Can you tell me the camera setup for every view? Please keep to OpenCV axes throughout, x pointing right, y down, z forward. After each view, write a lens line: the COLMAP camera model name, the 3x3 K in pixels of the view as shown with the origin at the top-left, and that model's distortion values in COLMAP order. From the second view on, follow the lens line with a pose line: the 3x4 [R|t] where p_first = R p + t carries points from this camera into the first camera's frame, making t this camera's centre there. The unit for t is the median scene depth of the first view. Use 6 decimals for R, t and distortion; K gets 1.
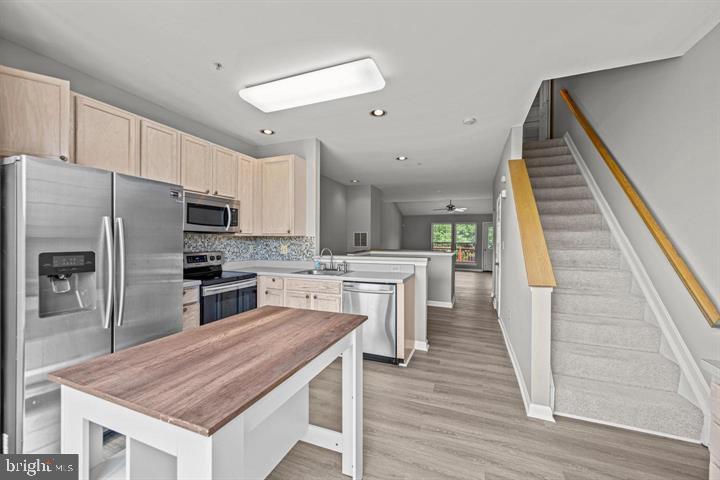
lens RADIAL K [[292.2, 0, 359.5], [0, 292.2, 230.0], [0, 0, 1]] dist [0.001348, 0.000009]
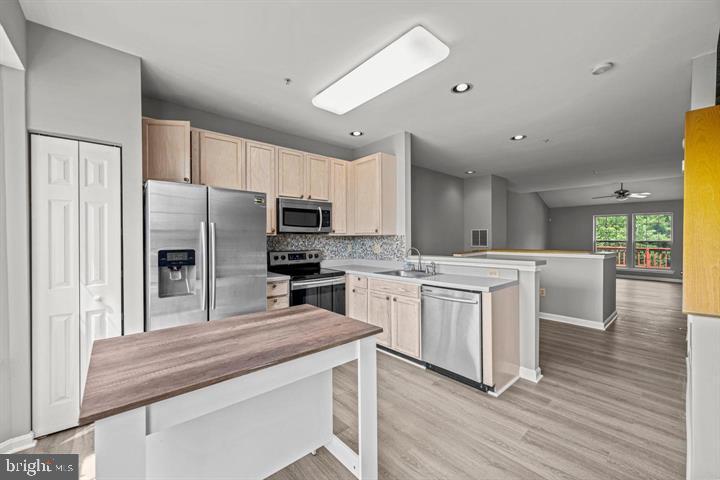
lens RADIAL K [[292.2, 0, 359.5], [0, 292.2, 230.0], [0, 0, 1]] dist [0.001348, 0.000009]
pose [[0.885755, -0.022179, -0.463622, 0.182285], [0.023846, 0.999713, -0.002268, 0.004397], [0.463539, -0.009046, 0.886030, 0.108463]]
